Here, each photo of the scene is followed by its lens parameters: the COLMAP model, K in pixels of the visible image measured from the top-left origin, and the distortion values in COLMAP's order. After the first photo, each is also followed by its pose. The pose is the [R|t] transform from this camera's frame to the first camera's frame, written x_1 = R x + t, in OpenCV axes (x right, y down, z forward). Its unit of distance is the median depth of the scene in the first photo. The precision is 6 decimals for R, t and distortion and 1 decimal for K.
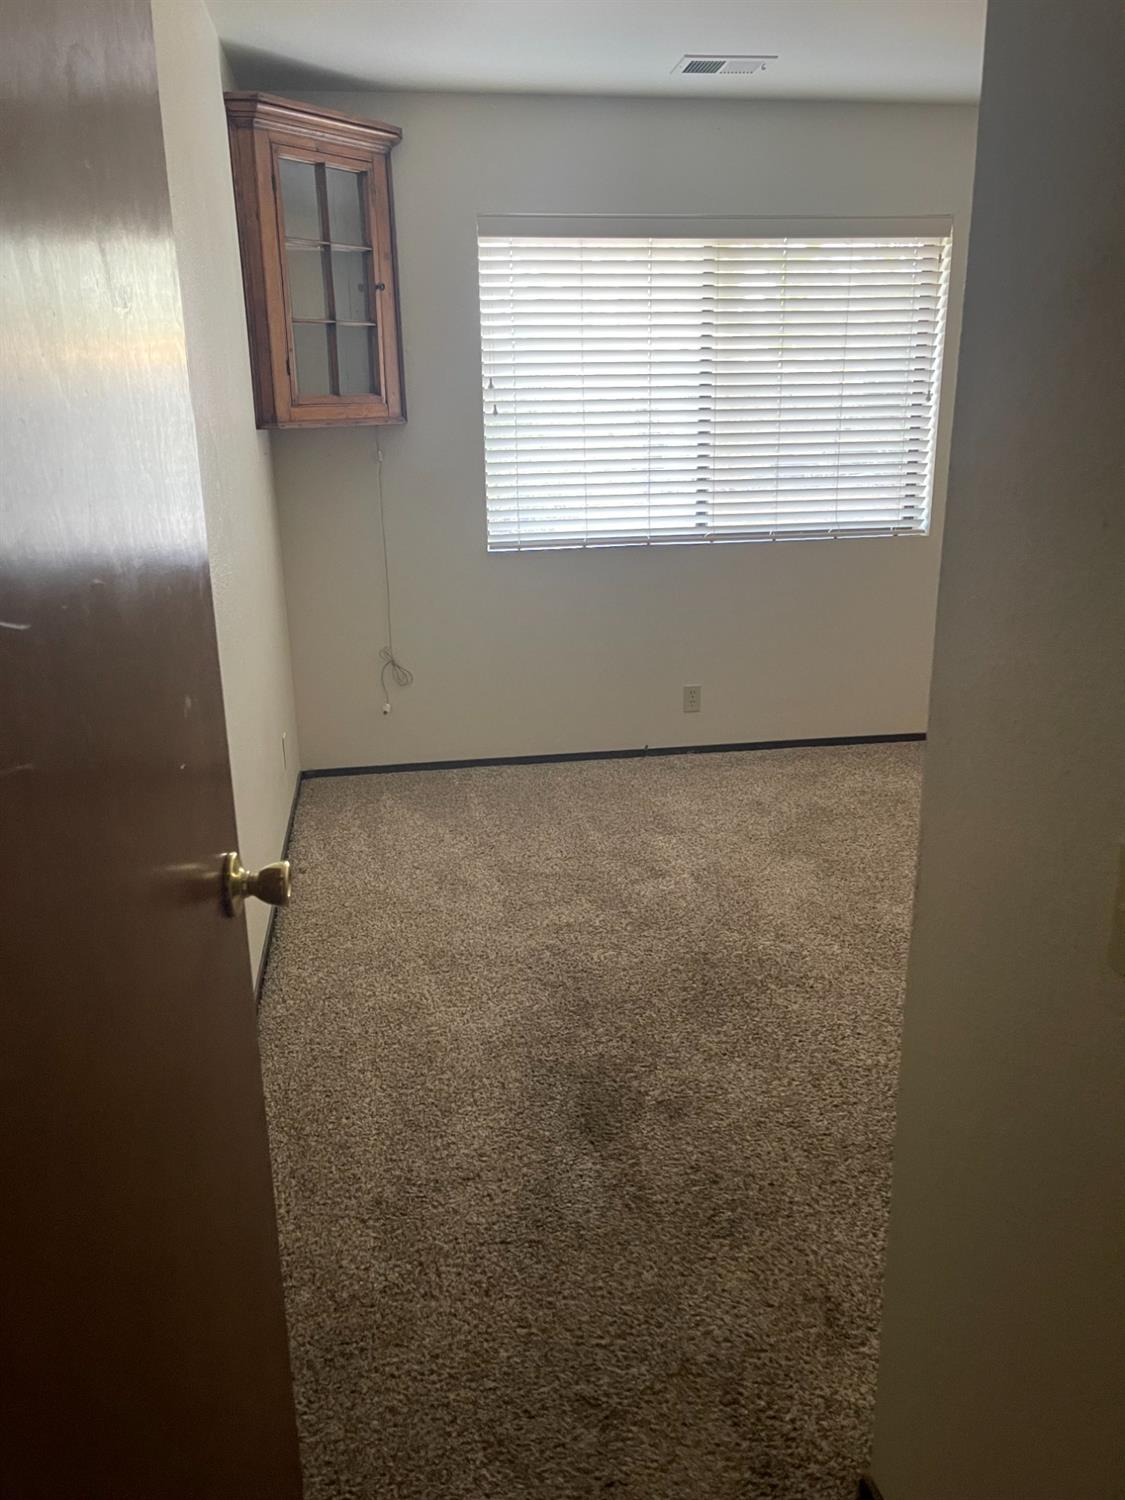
lens RADIAL K [[1135.6, 0, 565.0], [0, 1135.6, 750.3], [0, 0, 1]] dist [0.072637, -0.088685]
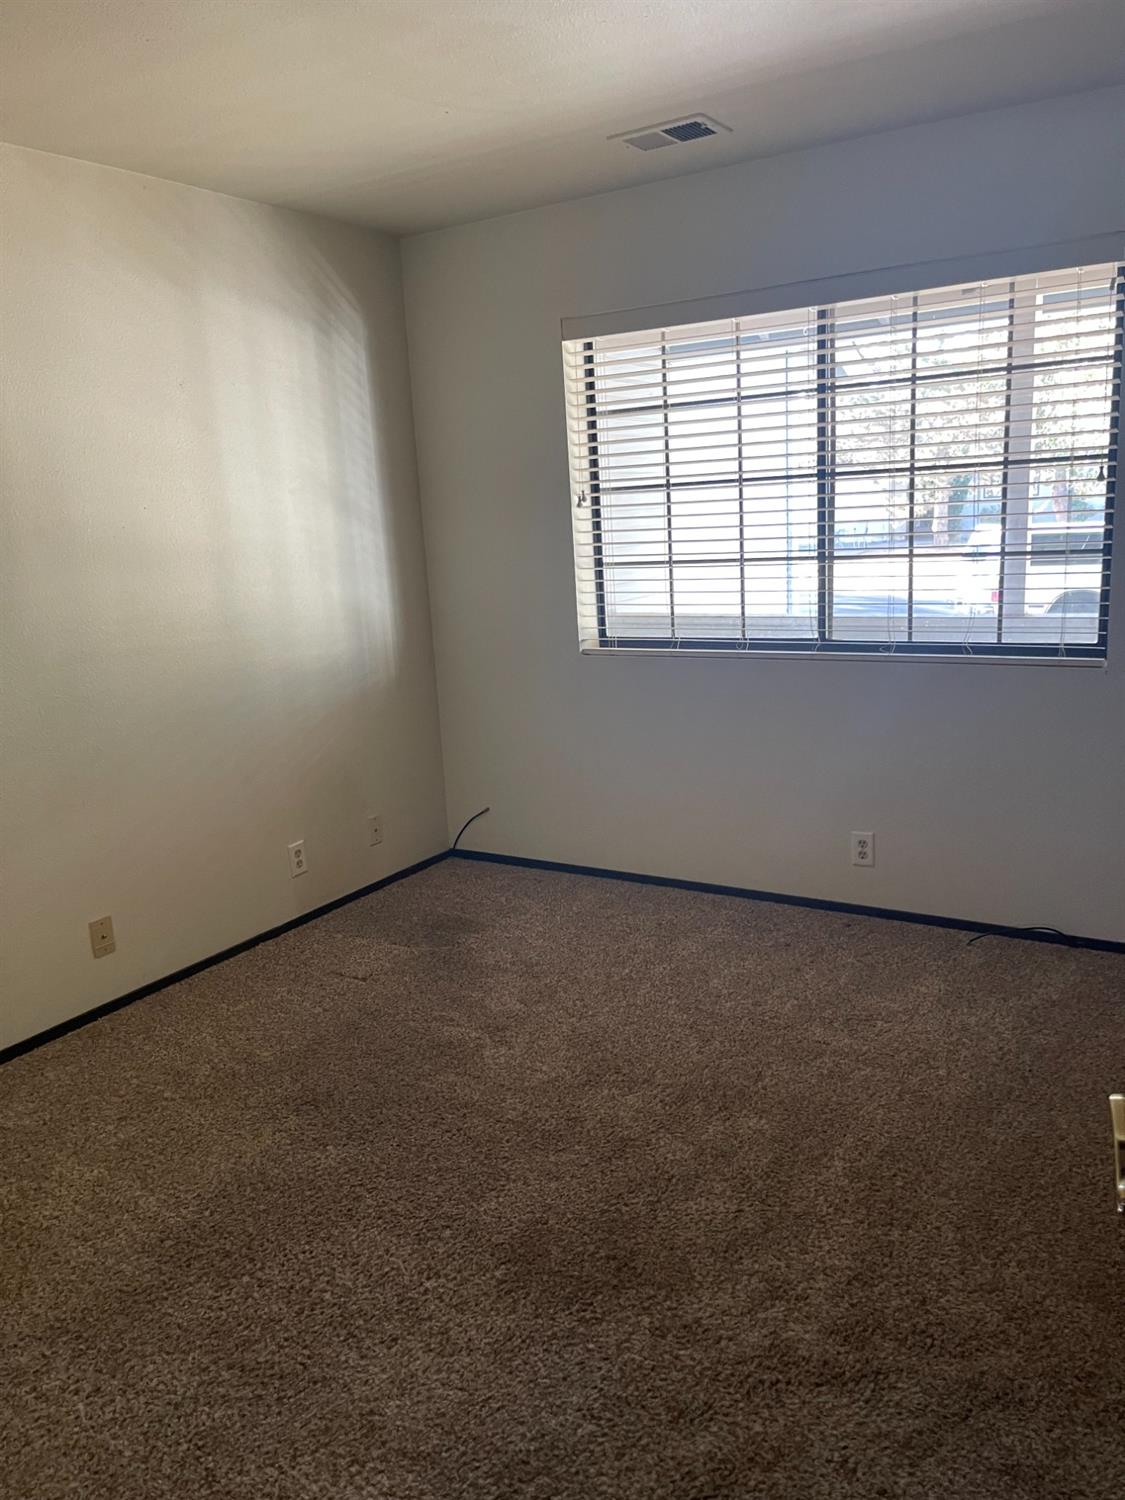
lens RADIAL K [[1135.6, 0, 565.0], [0, 1135.6, 750.3], [0, 0, 1]] dist [0.072637, -0.088685]
pose [[0.748708, 0.096026, -0.655908, 0.516846], [-0.181182, 0.981421, -0.063135, -0.024357], [0.637659, 0.166108, 0.752196, 0.251853]]
